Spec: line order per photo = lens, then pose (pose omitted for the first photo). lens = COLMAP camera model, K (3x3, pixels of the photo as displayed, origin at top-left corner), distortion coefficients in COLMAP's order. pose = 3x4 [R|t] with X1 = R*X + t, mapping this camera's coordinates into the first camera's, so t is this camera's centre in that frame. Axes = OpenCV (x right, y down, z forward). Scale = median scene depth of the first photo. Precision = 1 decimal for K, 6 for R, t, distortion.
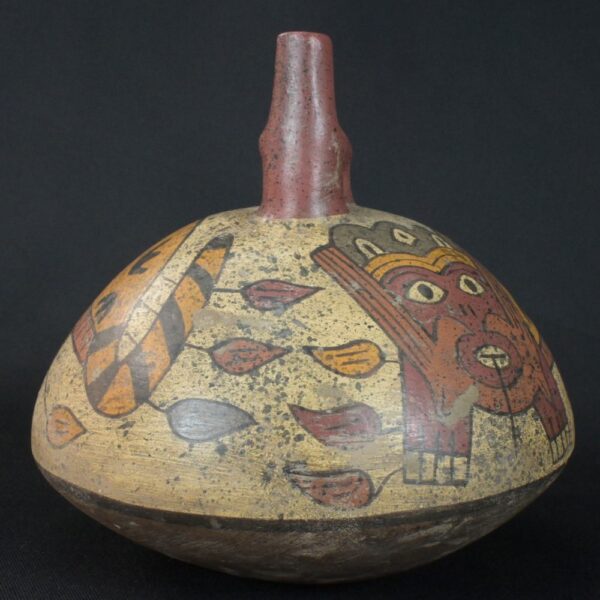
lens RADIAL K [[1062.9, 0, 299.6], [0, 1062.9, 300.8], [0, 0, 1]] dist [-0.009188, 0.000000]
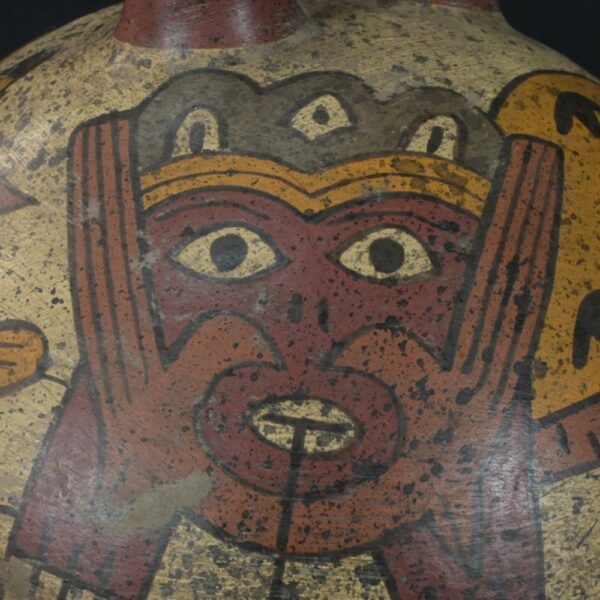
lens RADIAL K [[1937.9, 0, 299.0], [0, 1937.9, 300.5], [0, 0, 1]] dist [0.015280, 0.000000]
pose [[0.716918, 0.260427, -0.646689, 0.738974], [-0.114094, 0.958930, 0.259685, -0.226439], [0.687758, -0.112389, 0.717187, 0.412440]]
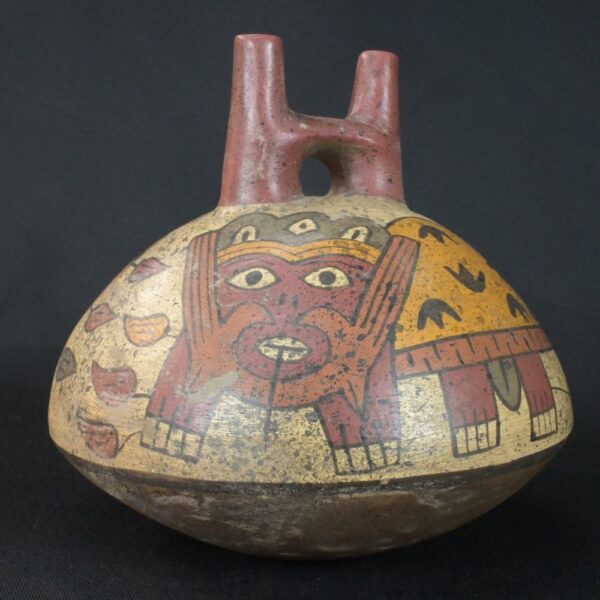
lens RADIAL K [[1062.9, 0, 300.2], [0, 1062.9, 298.6], [0, 0, 1]] dist [-0.009188, 0.000000]
pose [[0.627349, 0.078082, -0.774814, 0.978643], [-0.091200, 0.995481, 0.026477, -0.020886], [0.773379, 0.054053, 0.631635, 0.407283]]
